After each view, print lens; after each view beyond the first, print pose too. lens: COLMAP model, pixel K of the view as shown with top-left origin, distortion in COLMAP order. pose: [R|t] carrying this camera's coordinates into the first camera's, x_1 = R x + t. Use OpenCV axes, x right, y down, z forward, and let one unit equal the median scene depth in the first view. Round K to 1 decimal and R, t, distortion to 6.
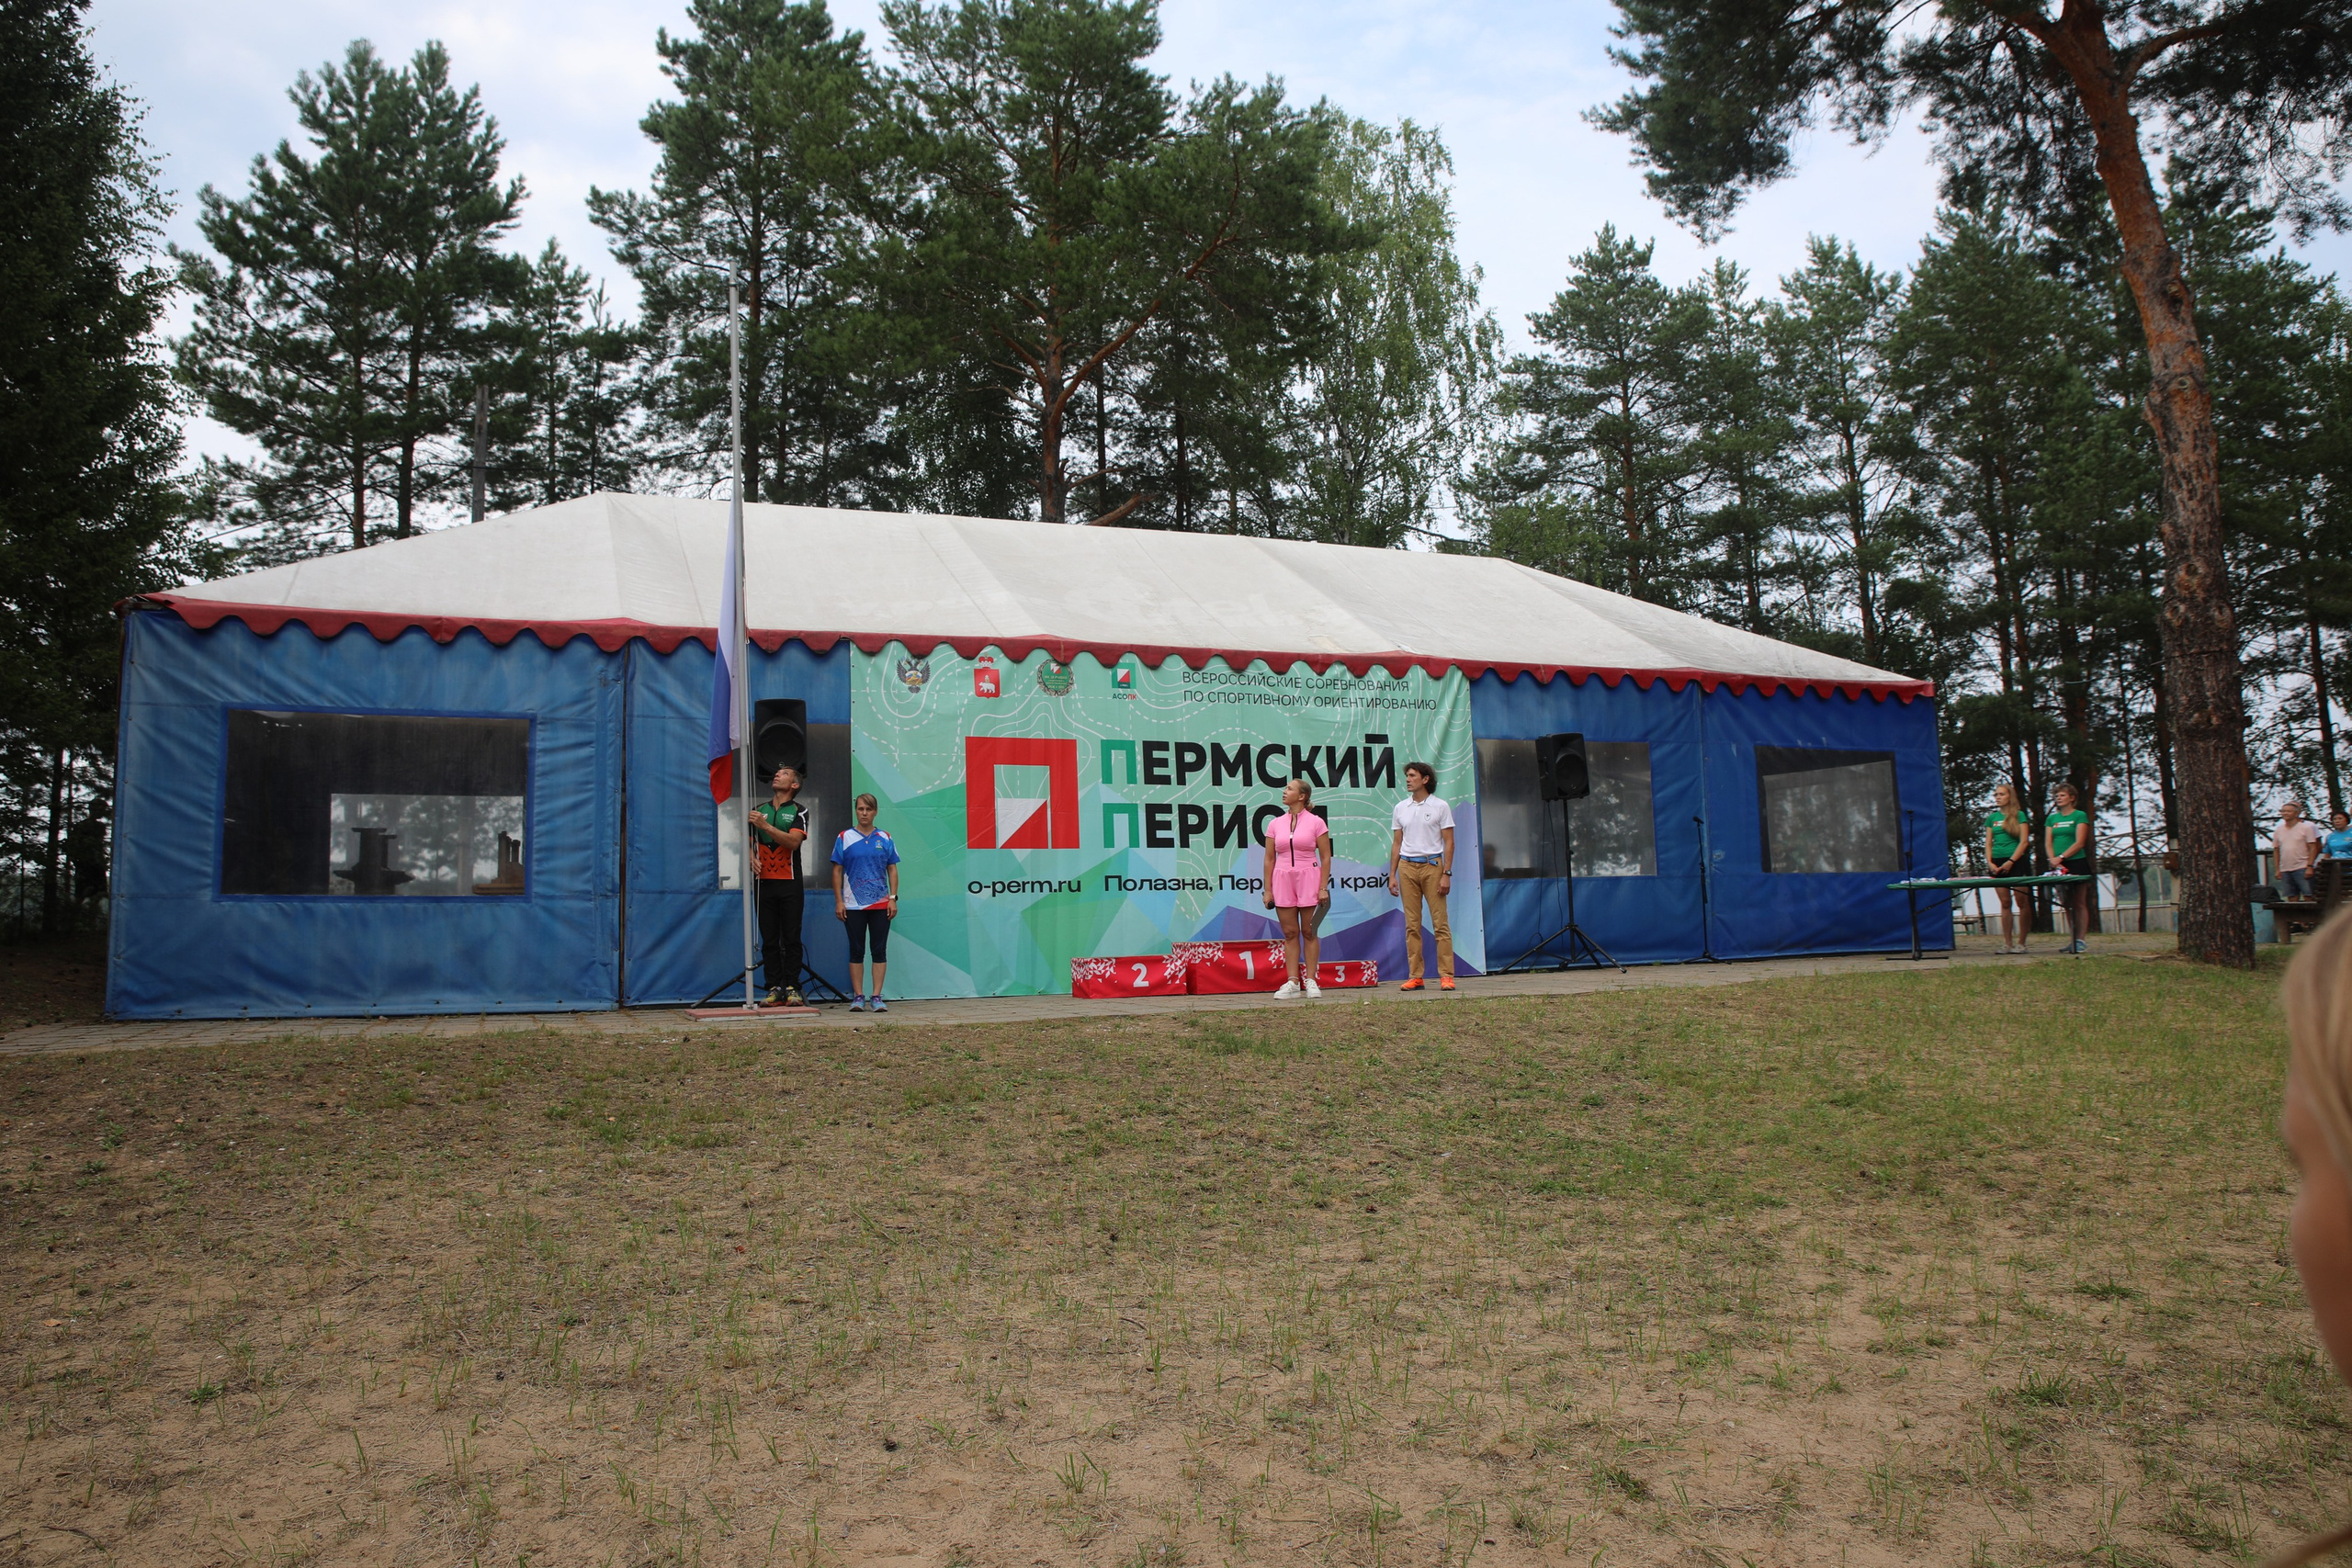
lens RADIAL K [[1651.2, 0, 1176.0], [0, 1651.2, 784.0], [0, 0, 1]] dist [-0.099711, 0.000122]
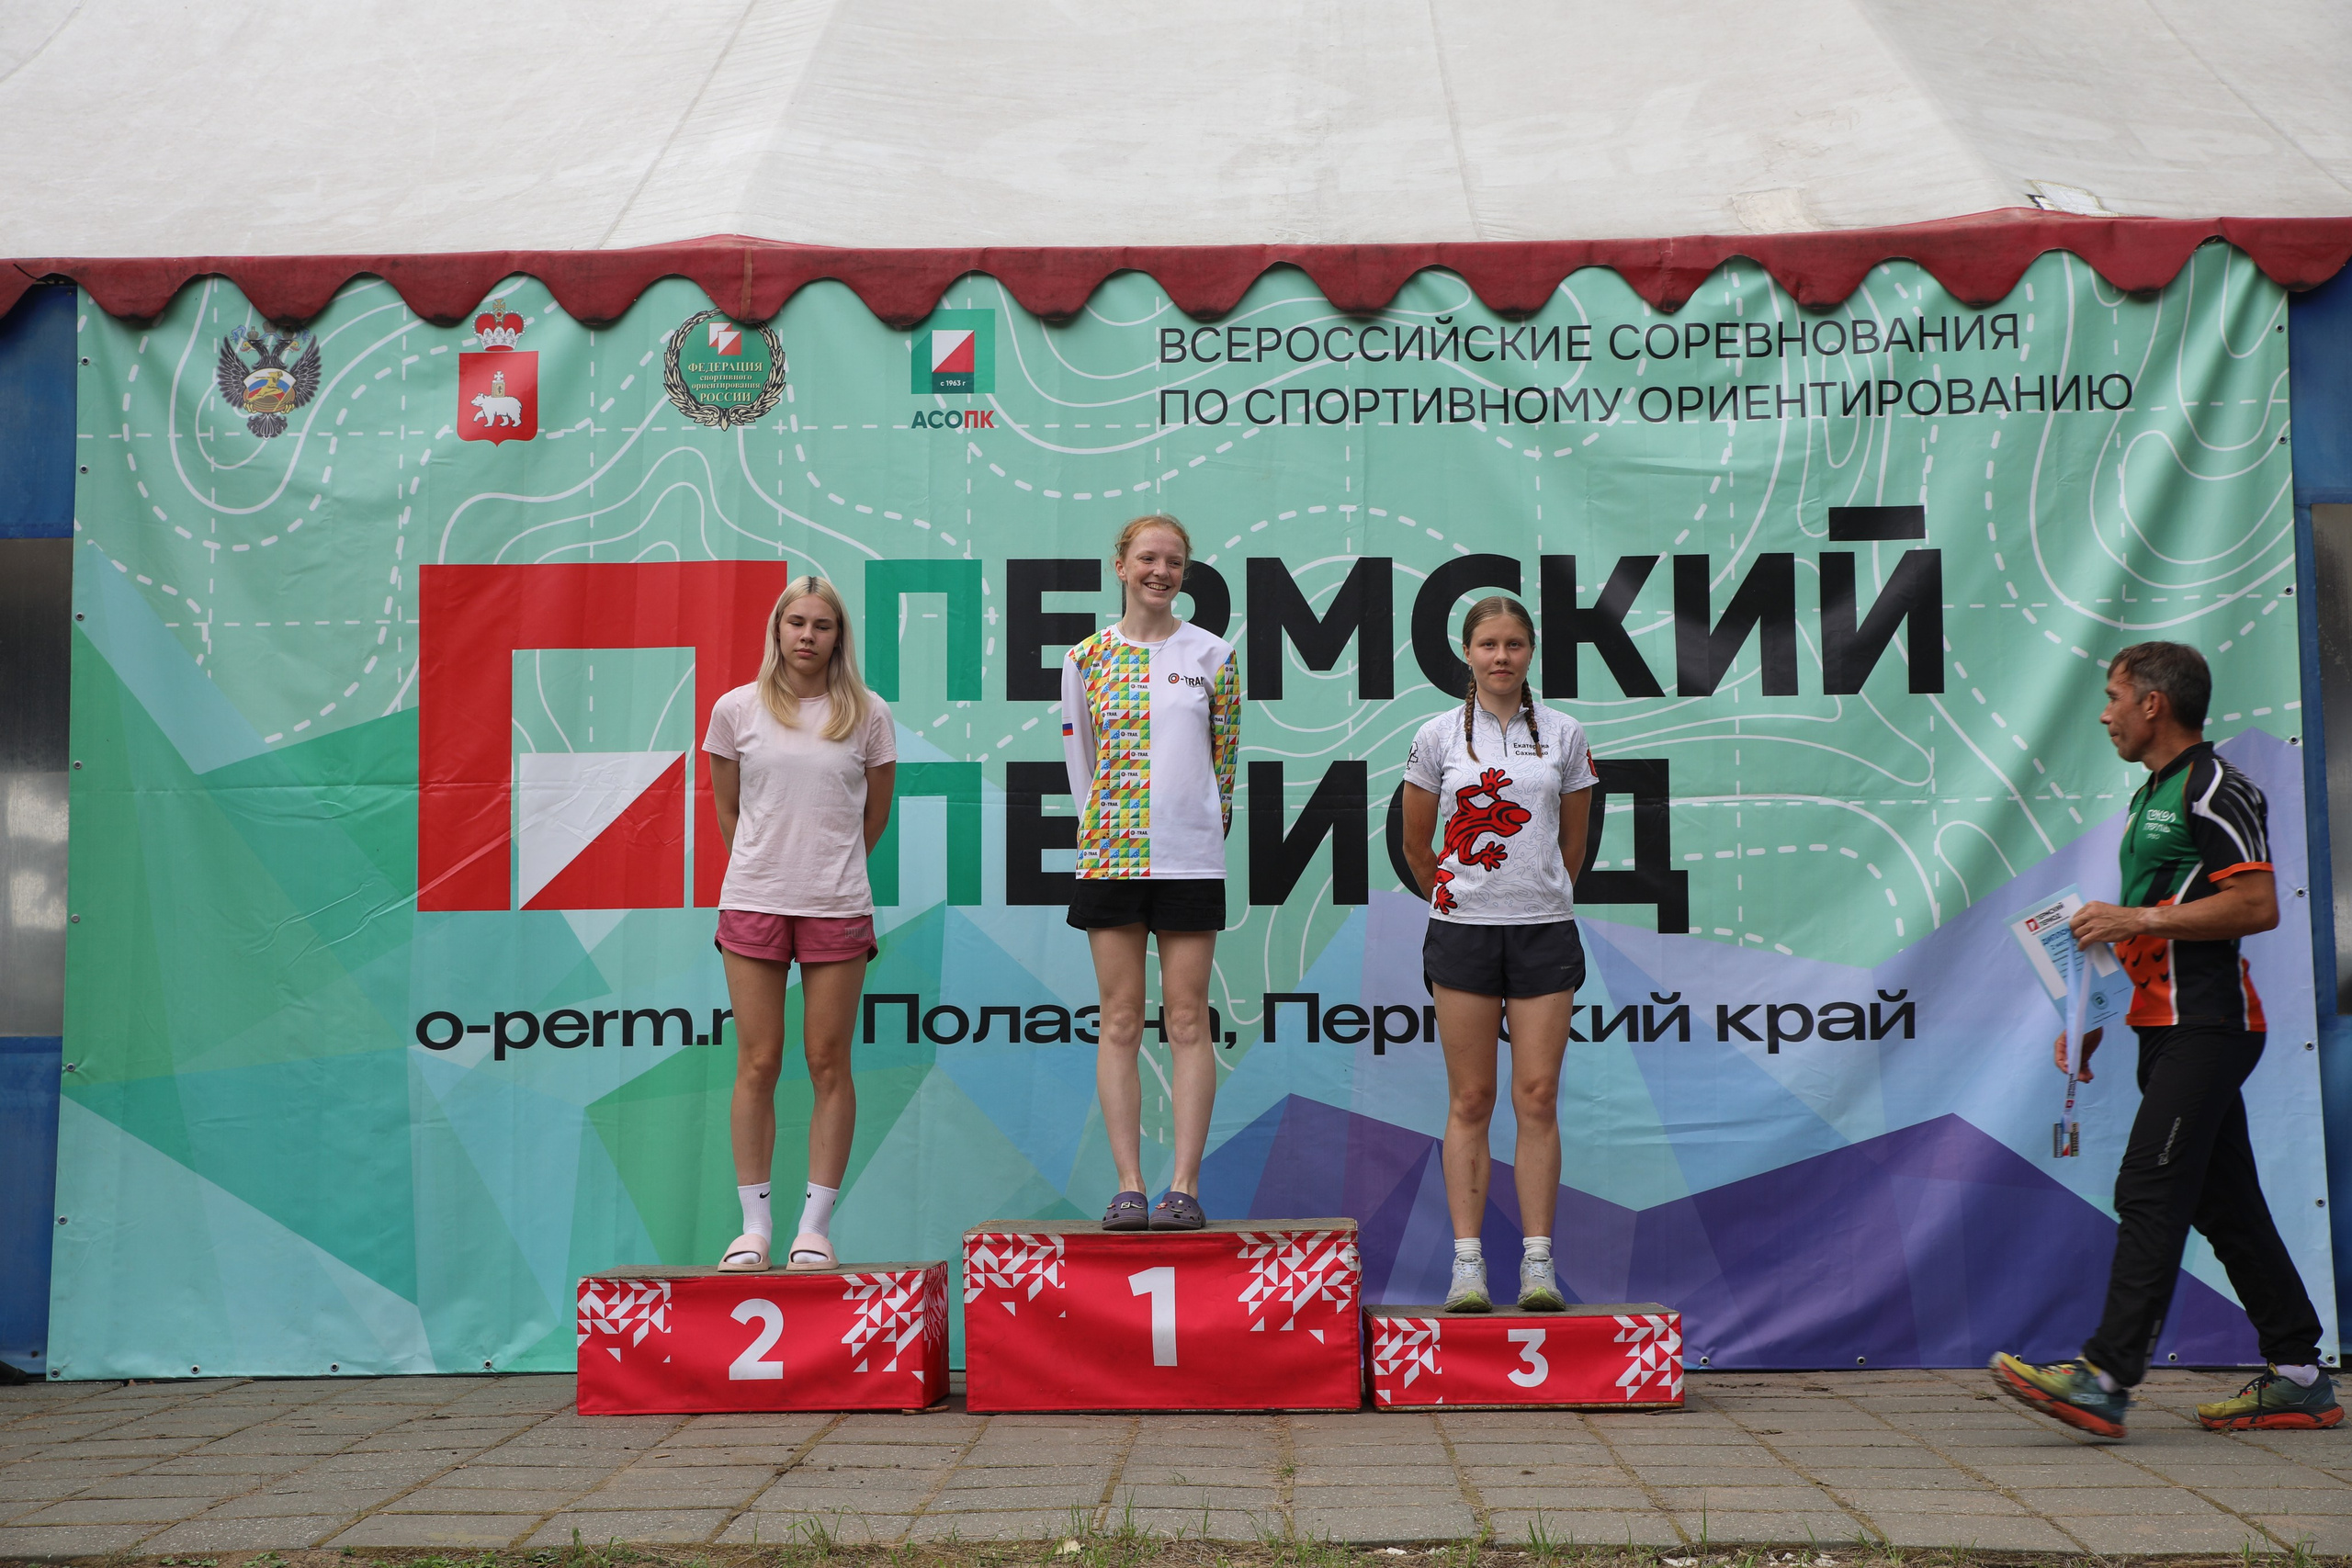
lens RADIAL K [[3536.0, 0, 1176.5], [0, 3536.0, 808.0], [0, 0, 1]] dist [0.115032, 0.129549]
pose [[0.906136, -0.009749, -0.422875, 0.286478], [0.021297, 0.999518, 0.022594, 0.006049], [0.422451, -0.029479, 0.905906, 0.405179]]
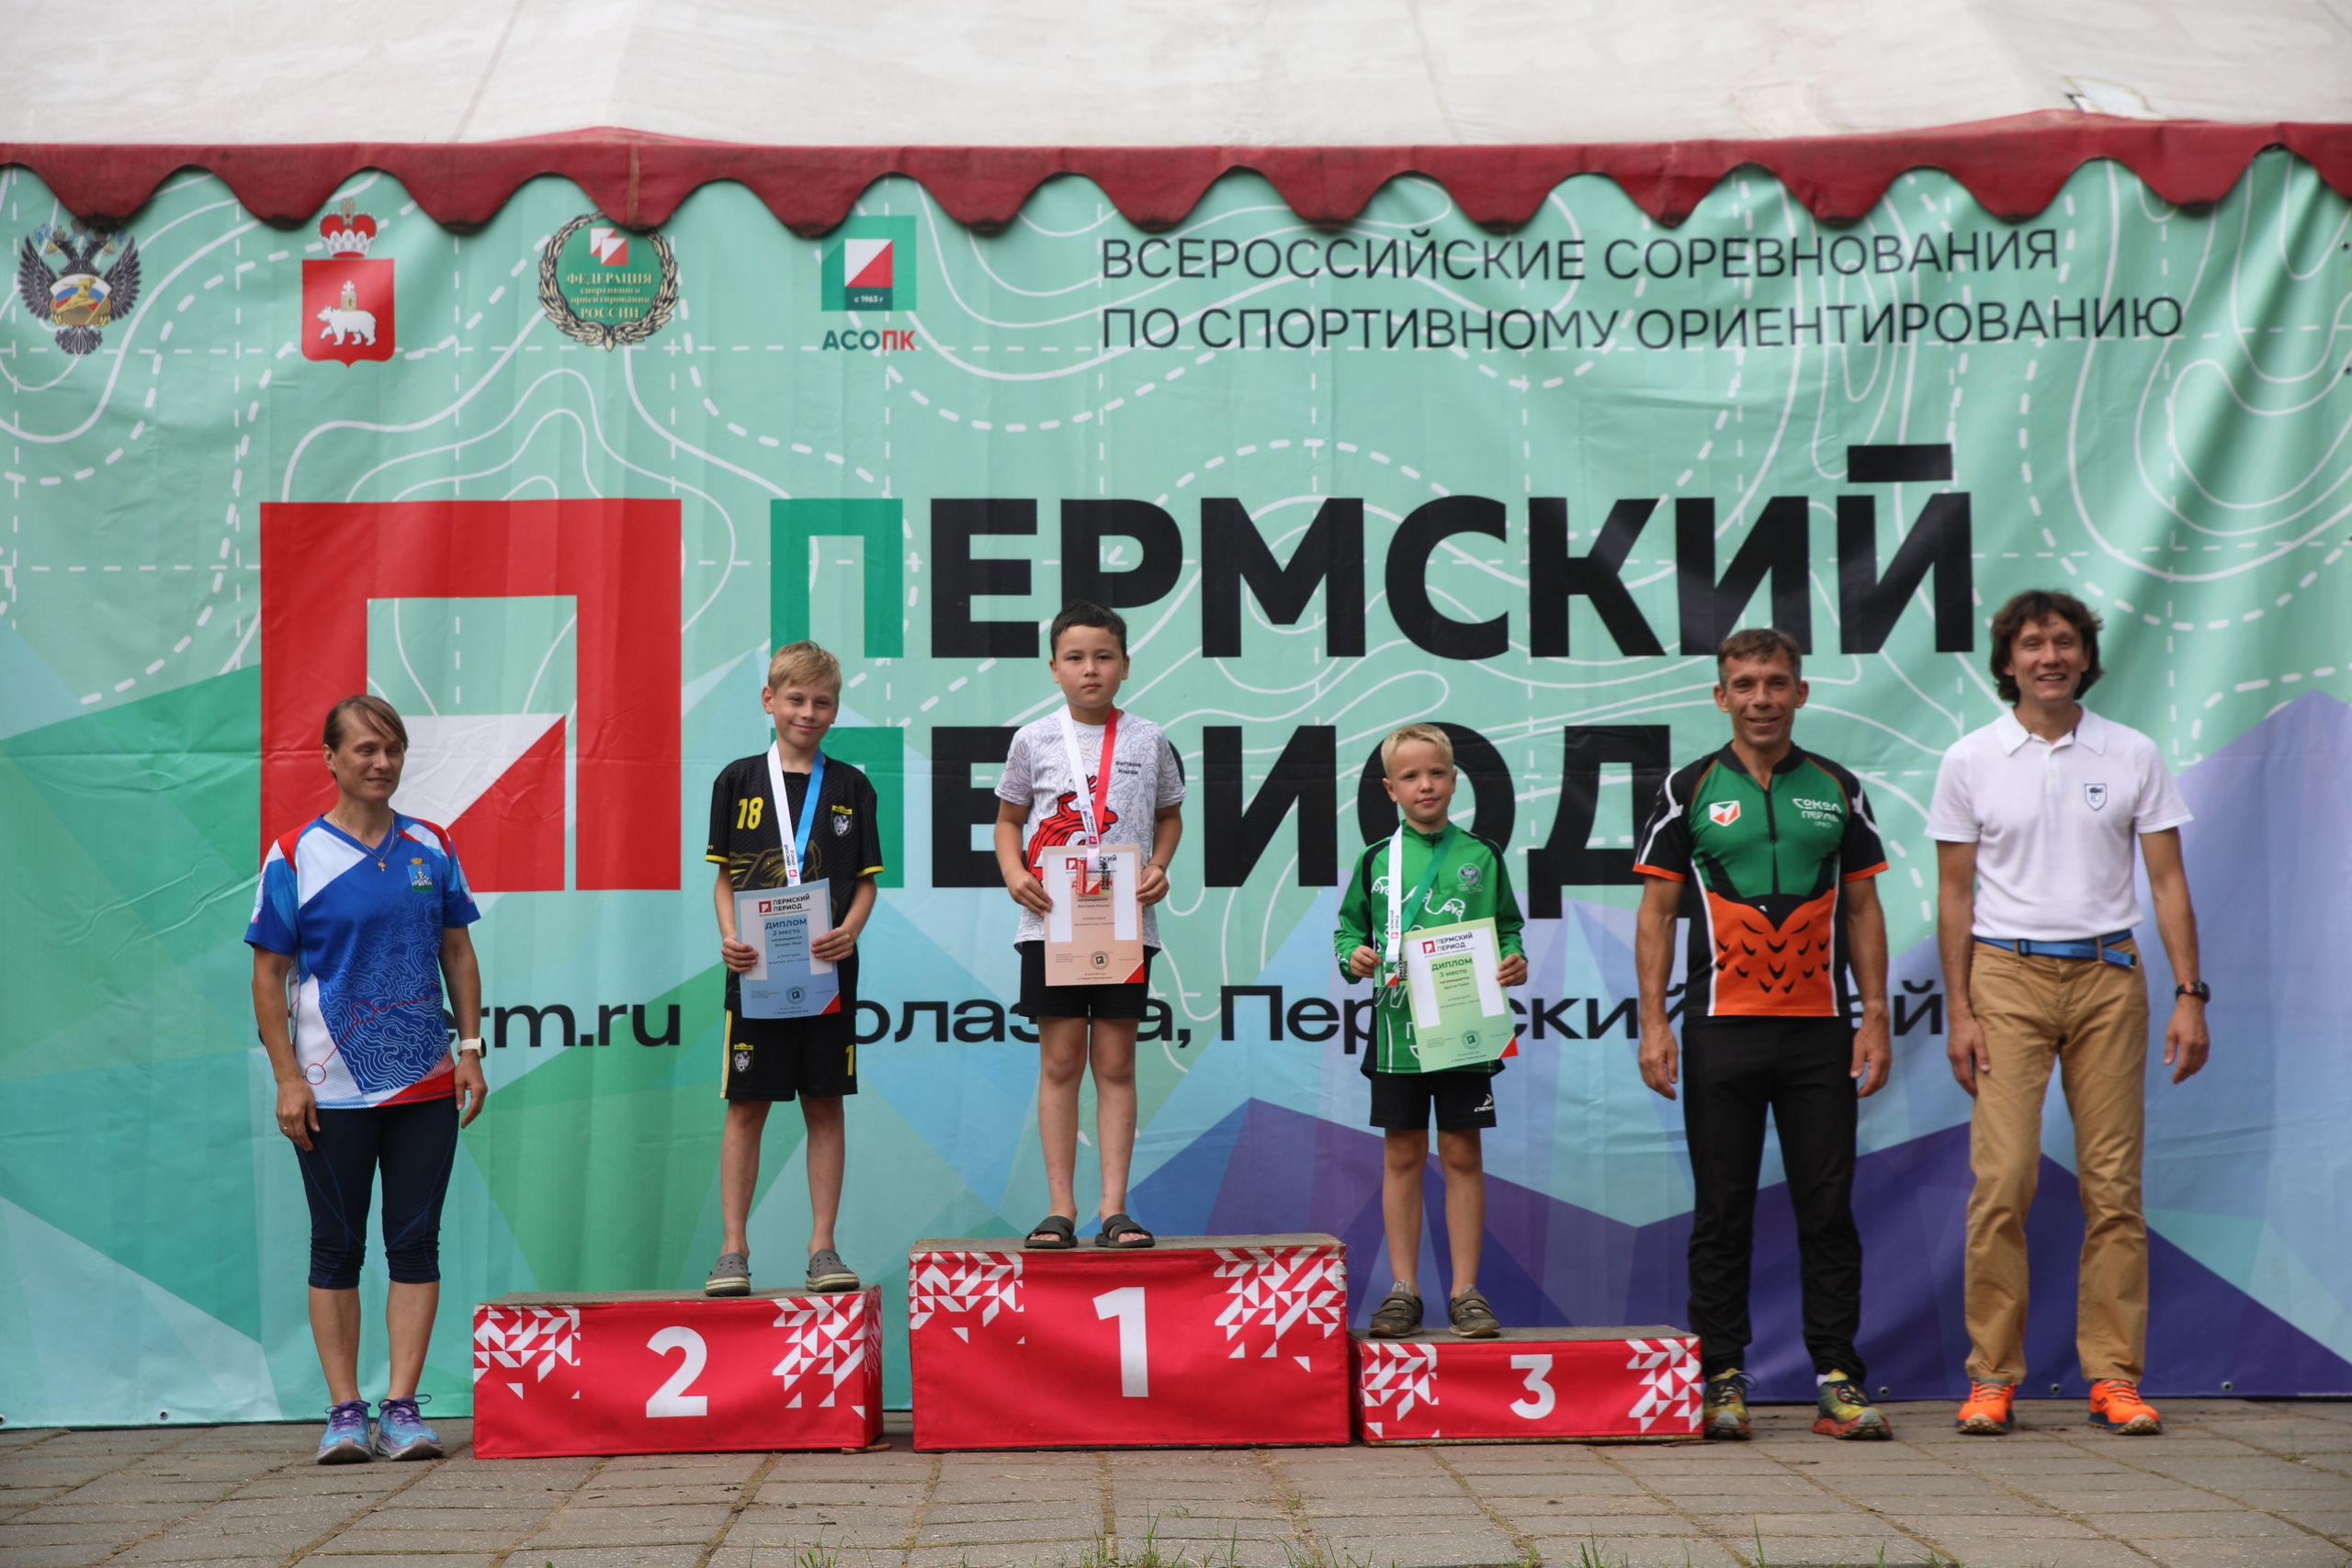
lens RADIAL K [[4343.5, 0, 1176.0], [0, 4343.5, 784.0], [0, 0, 1]] dist [0.204431, 0.244740]
pose [[0.927952, -0.008055, -0.372613, 0.285207], [0.019359, 0.999458, 0.026607, 0.002834], [0.372197, -0.031904, 0.927605, 0.335838]]
